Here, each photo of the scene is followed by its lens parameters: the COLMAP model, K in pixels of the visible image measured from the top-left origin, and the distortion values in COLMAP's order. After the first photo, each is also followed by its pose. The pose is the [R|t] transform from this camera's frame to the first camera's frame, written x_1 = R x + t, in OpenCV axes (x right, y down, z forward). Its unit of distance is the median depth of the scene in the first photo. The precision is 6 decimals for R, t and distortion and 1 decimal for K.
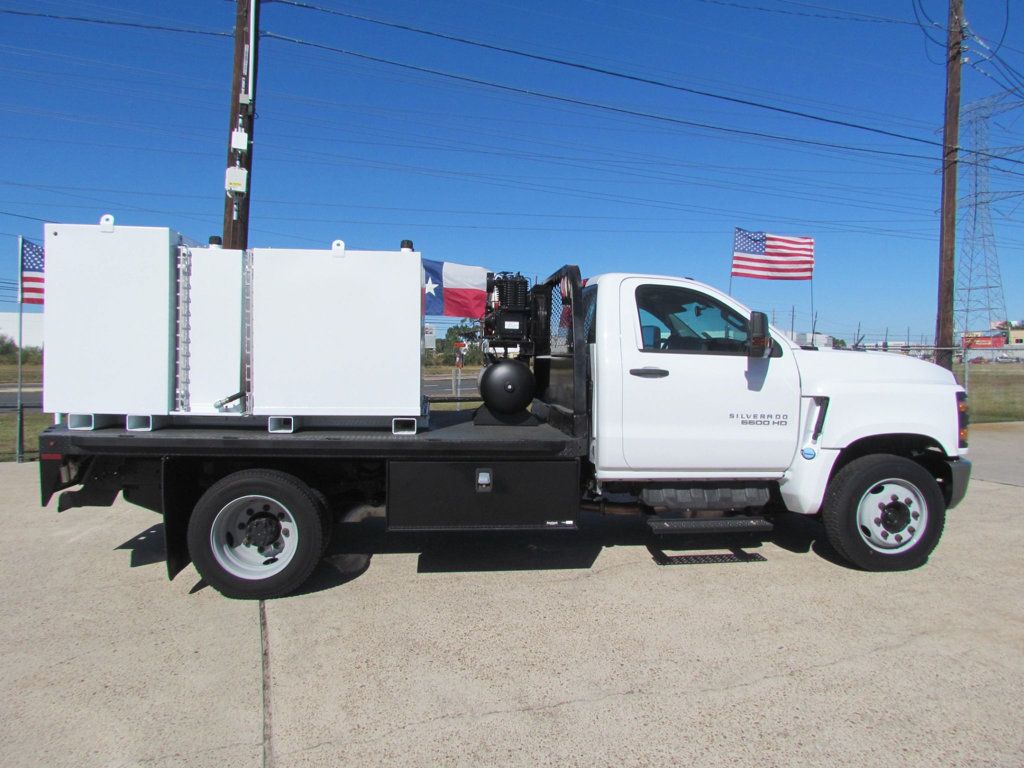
lens RADIAL K [[724.4, 0, 512.0], [0, 724.4, 373.8], [0, 0, 1]] dist [-0.027909, 0.005001]
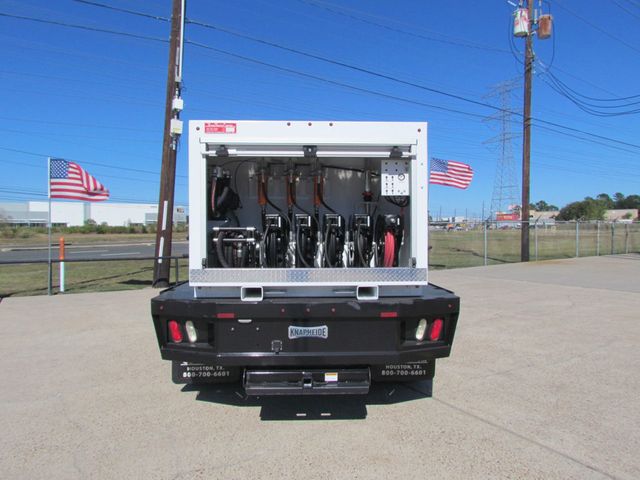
lens RADIAL K [[452.8, 0, 315.8], [0, 452.8, 233.5], [0, 0, 1]] dist [-0.027909, 0.005001]
pose [[0.982493, -0.010924, 0.185977, -0.541841], [0.012759, 0.999881, -0.008674, -0.001618], [-0.185860, 0.010895, 0.982516, -0.240371]]
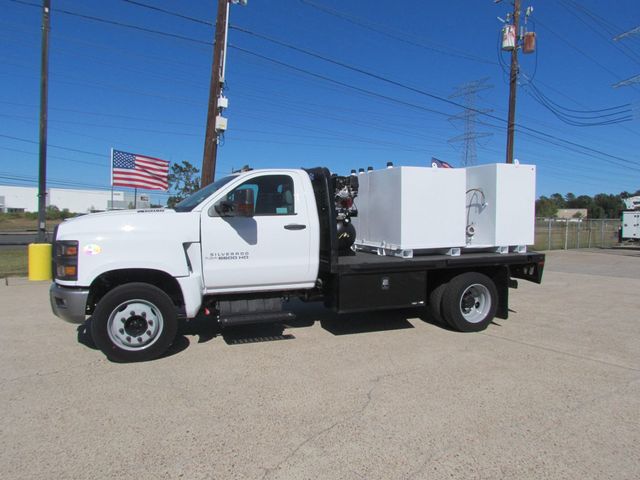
lens RADIAL K [[452.8, 0, 318.1], [0, 452.8, 234.3], [0, 0, 1]] dist [-0.027909, 0.005001]
pose [[0.962496, 0.003674, 0.271271, -0.960537], [-0.006727, 0.999924, 0.010325, 0.017105], [-0.271212, -0.011763, 0.962448, -0.444541]]
